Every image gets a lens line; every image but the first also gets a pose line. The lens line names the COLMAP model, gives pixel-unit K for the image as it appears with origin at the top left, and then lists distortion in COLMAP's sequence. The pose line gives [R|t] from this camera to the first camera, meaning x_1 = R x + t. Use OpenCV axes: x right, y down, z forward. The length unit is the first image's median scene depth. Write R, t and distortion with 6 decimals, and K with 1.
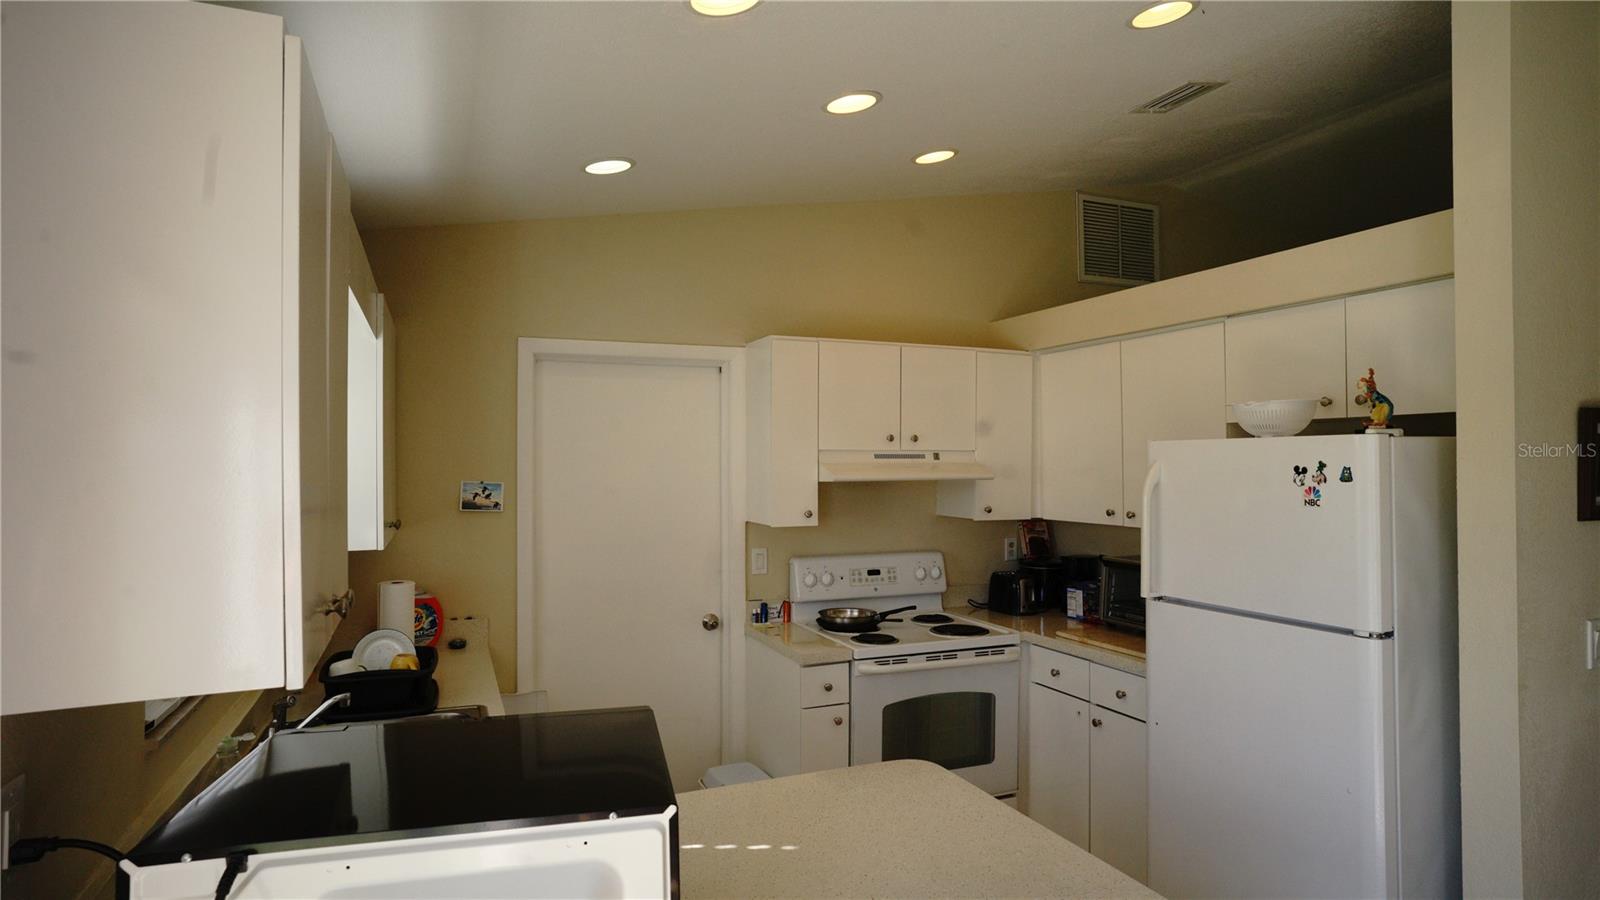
lens RADIAL K [[876.5, 0, 800.0], [0, 876.5, 450.0], [0, 0, 1]] dist [-0.044795, 0.002044]
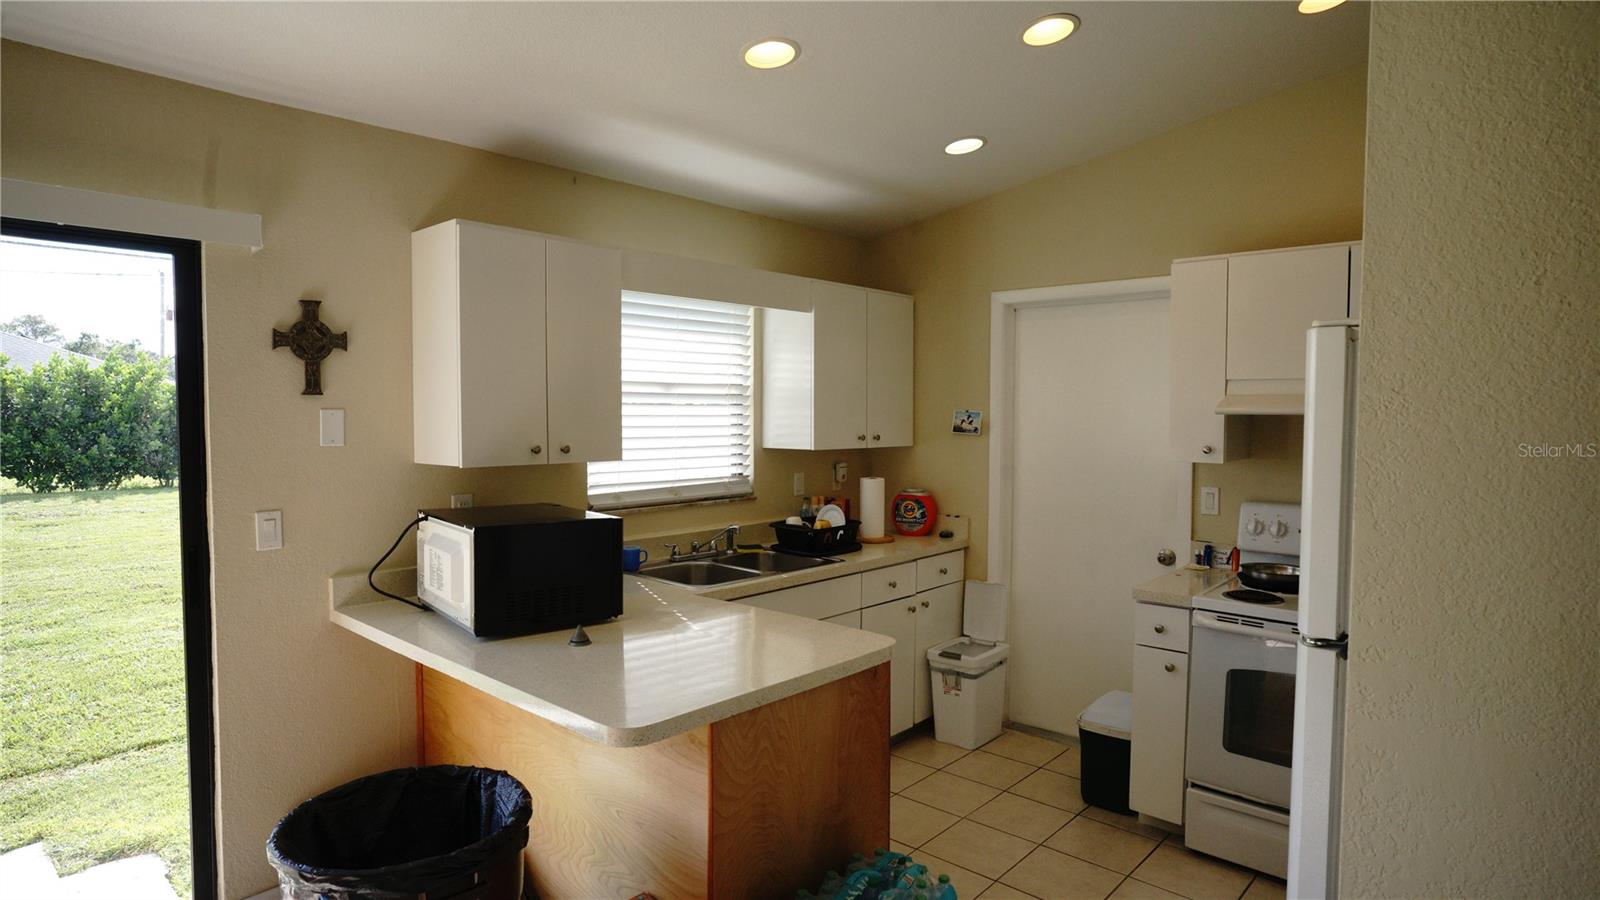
lens RADIAL K [[890.1, 0, 800.0], [0, 890.1, 450.0], [0, 0, 1]] dist [-0.002934, 0.000112]
pose [[0.421596, 0.047690, -0.905529, 0.699636], [0.006123, 0.998444, 0.055434, 0.019744], [0.906763, -0.028915, 0.420647, 0.230467]]
